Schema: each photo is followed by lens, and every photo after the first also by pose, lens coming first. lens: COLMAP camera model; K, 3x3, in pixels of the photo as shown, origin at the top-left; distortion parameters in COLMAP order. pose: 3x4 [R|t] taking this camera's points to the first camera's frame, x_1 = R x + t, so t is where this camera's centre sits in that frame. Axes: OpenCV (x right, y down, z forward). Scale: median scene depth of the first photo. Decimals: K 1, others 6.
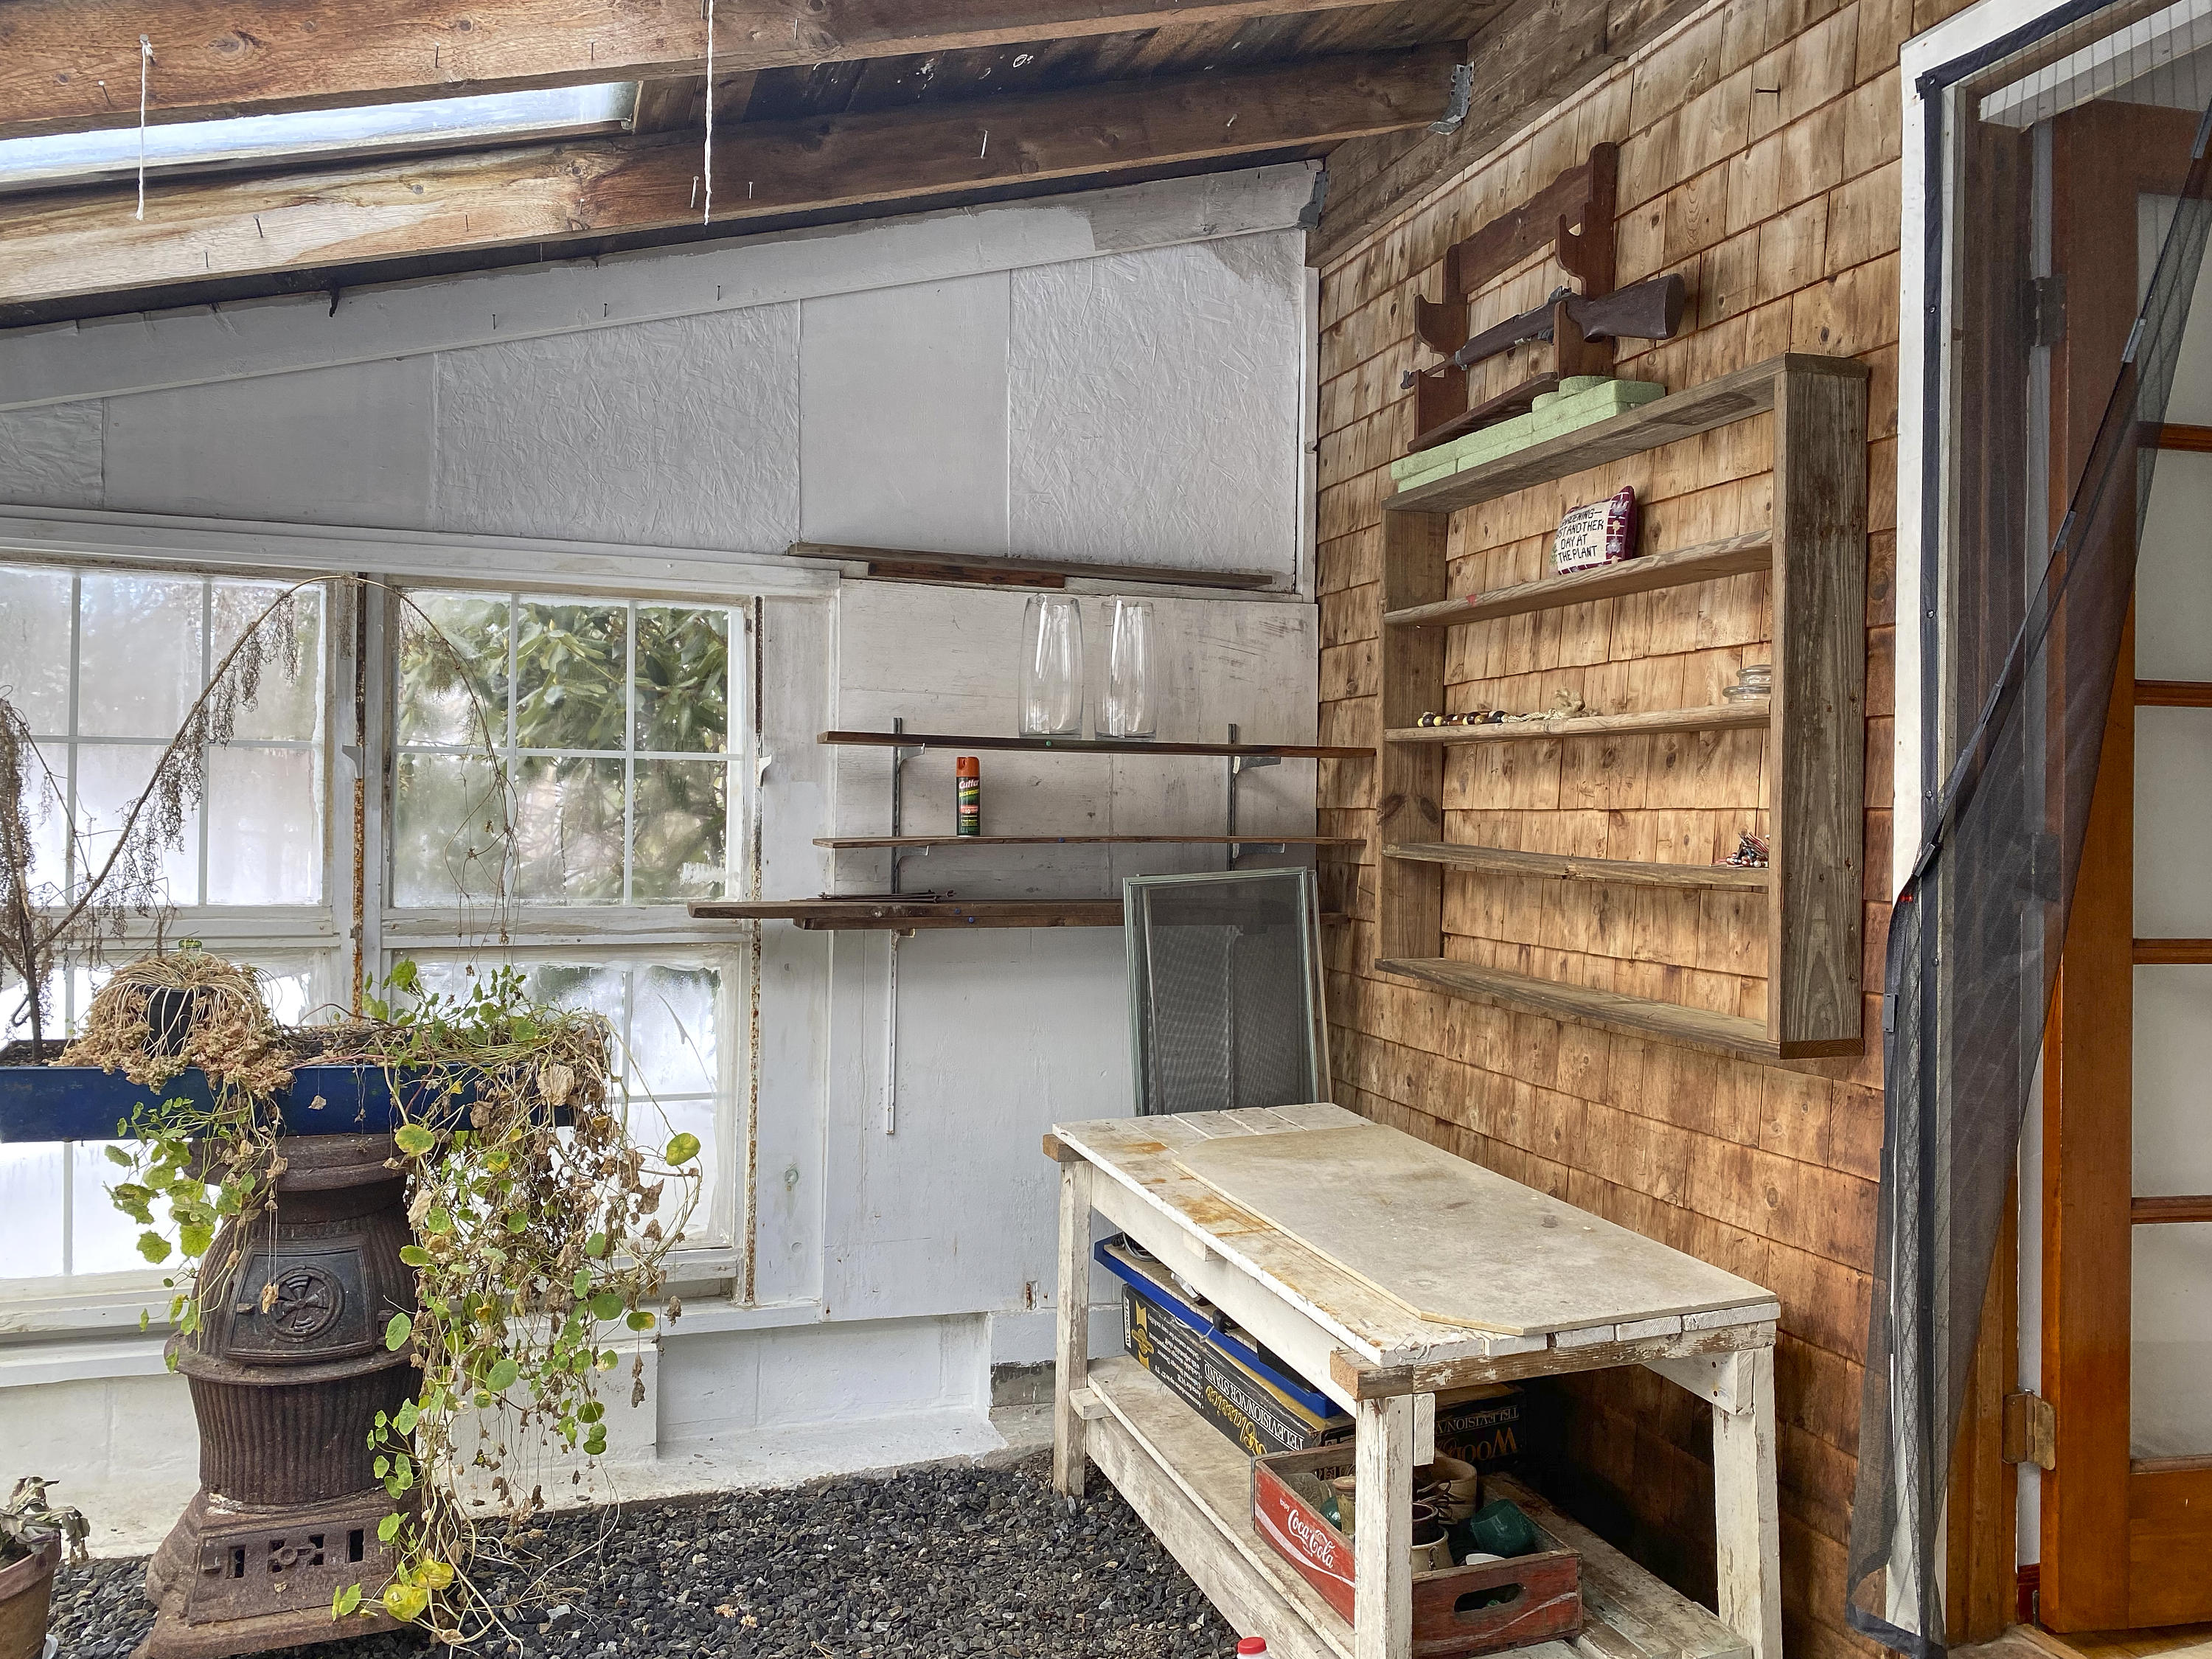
lens RADIAL K [[1683.6, 0, 1111.4], [0, 1683.6, 802.1], [0, 0, 1]] dist [0.022243, -0.039698]
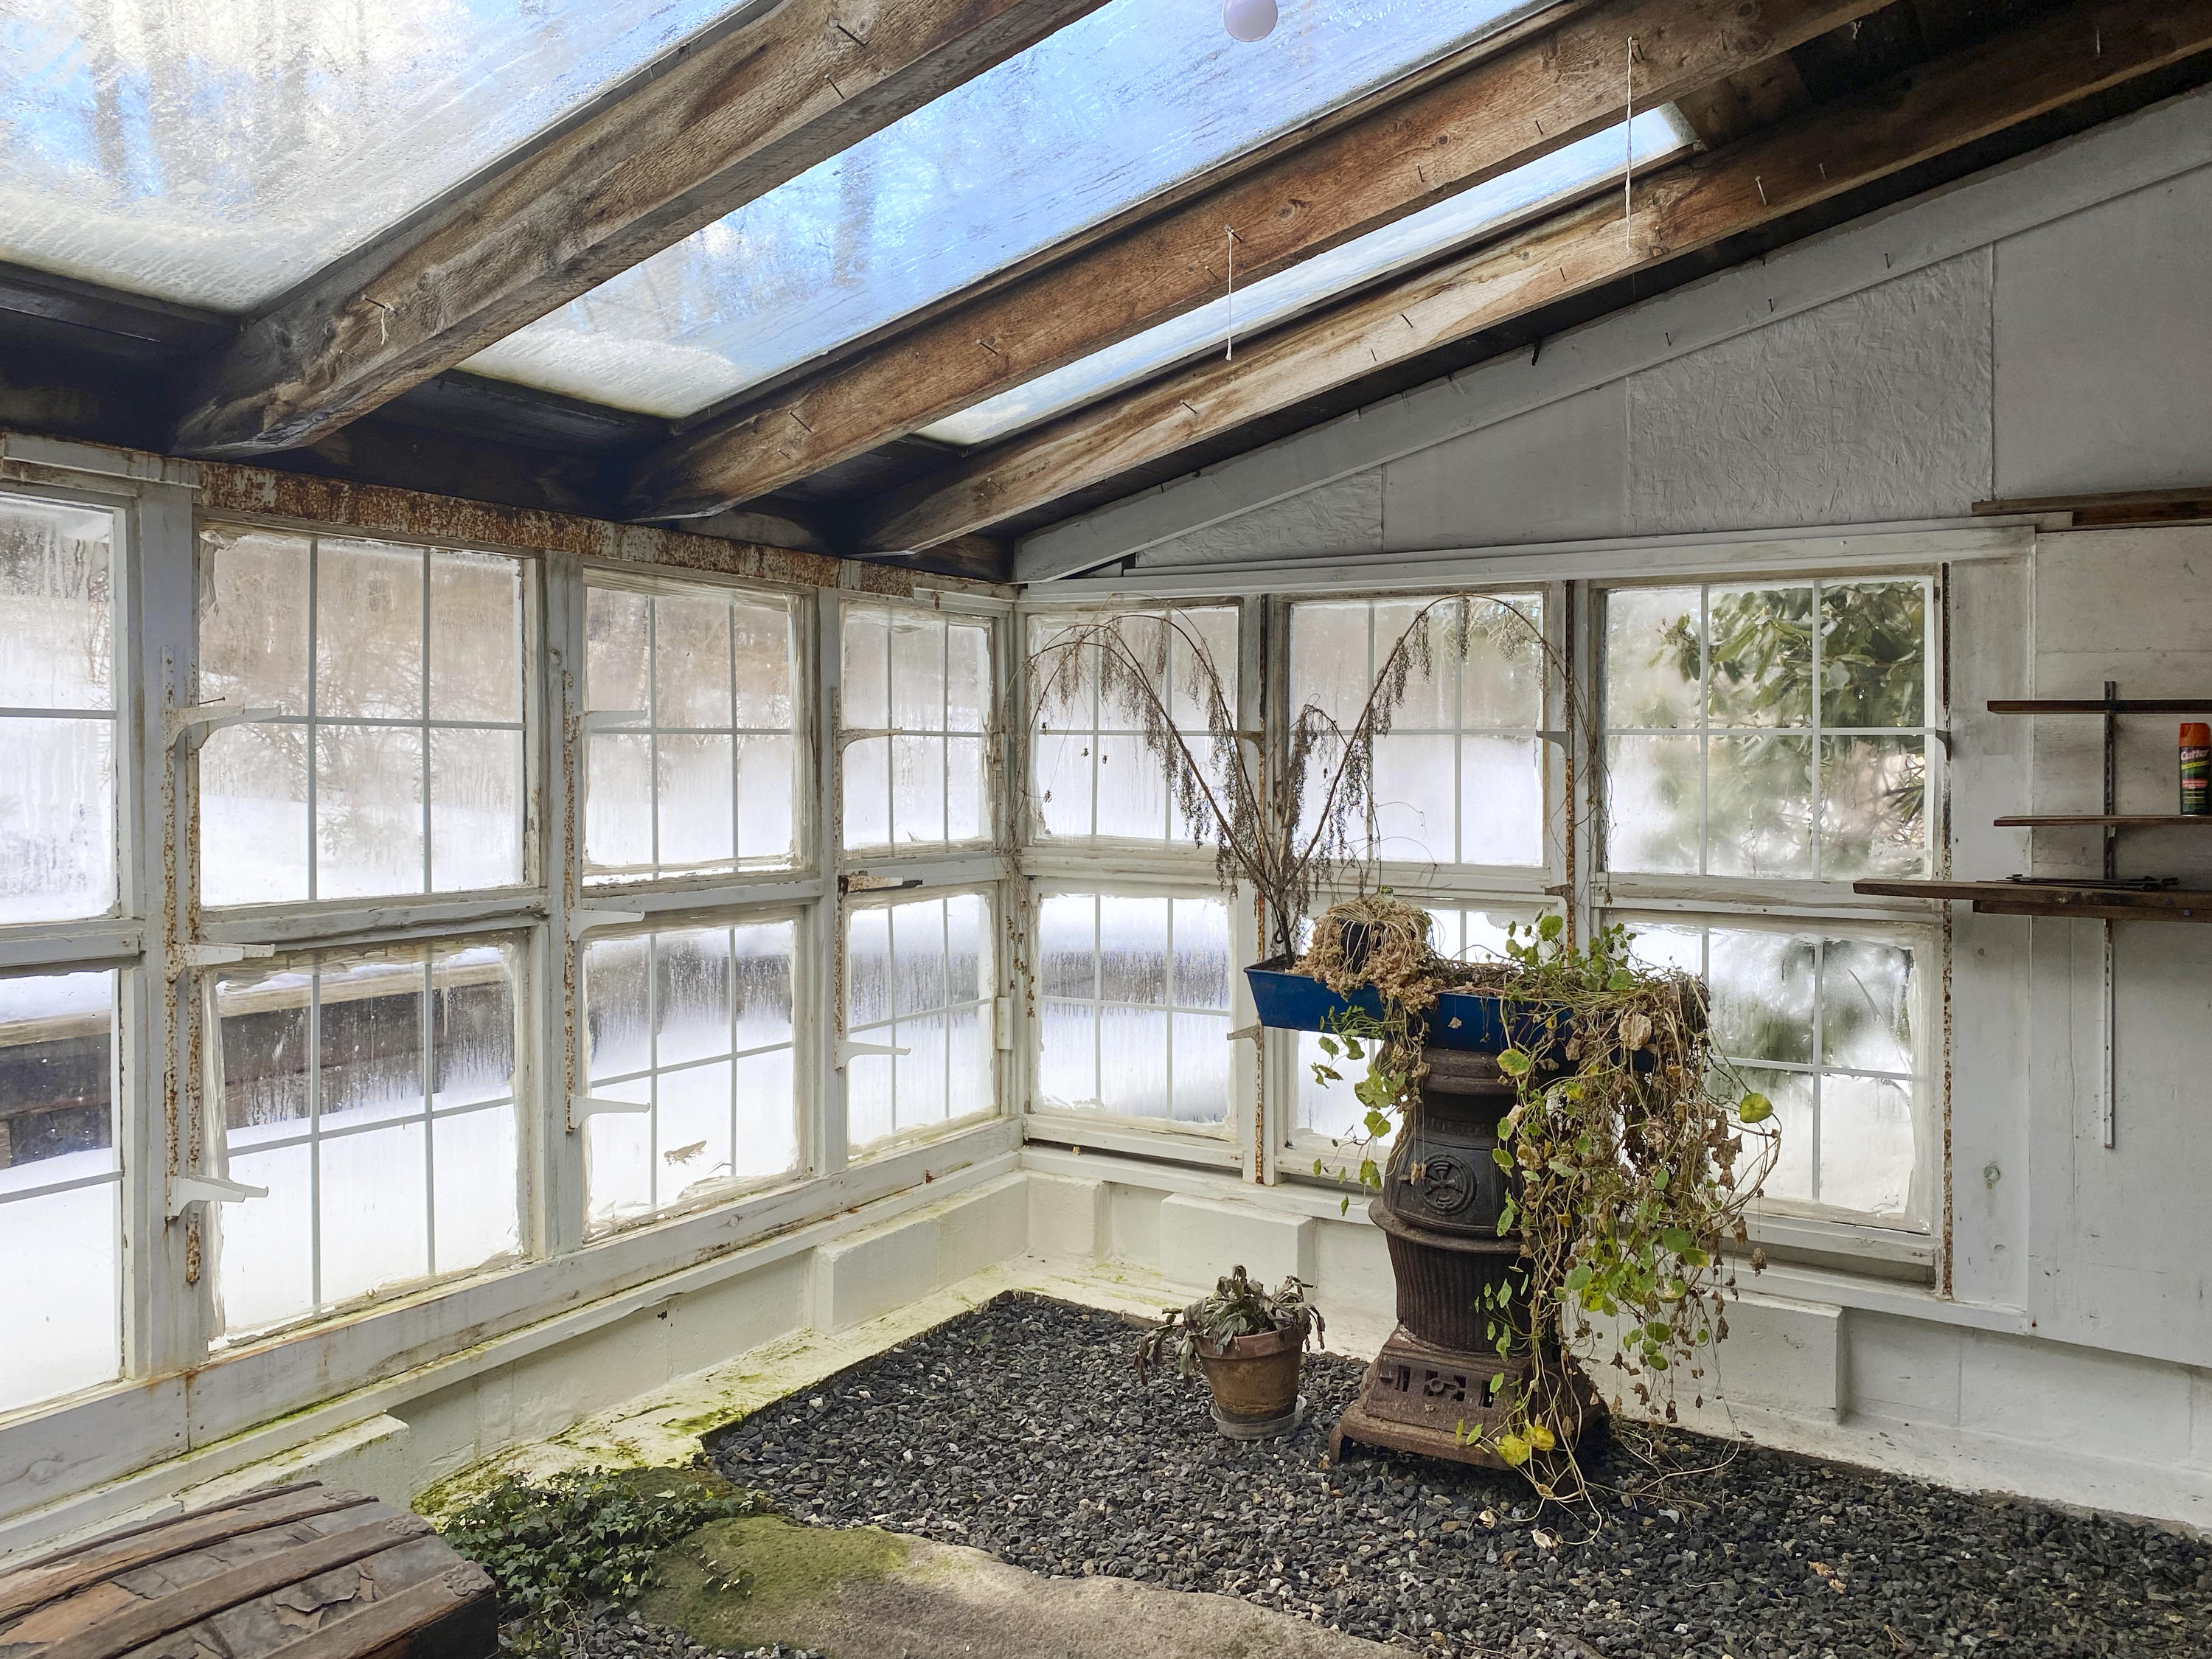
lens RADIAL K [[1683.6, 0, 1111.4], [0, 1683.6, 802.1], [0, 0, 1]] dist [0.022243, -0.039698]
pose [[0.640084, 0.005661, -0.768284, 0.243395], [0.003538, 0.999941, 0.010315, 0.002743], [0.768297, -0.009321, 0.640025, 0.018988]]
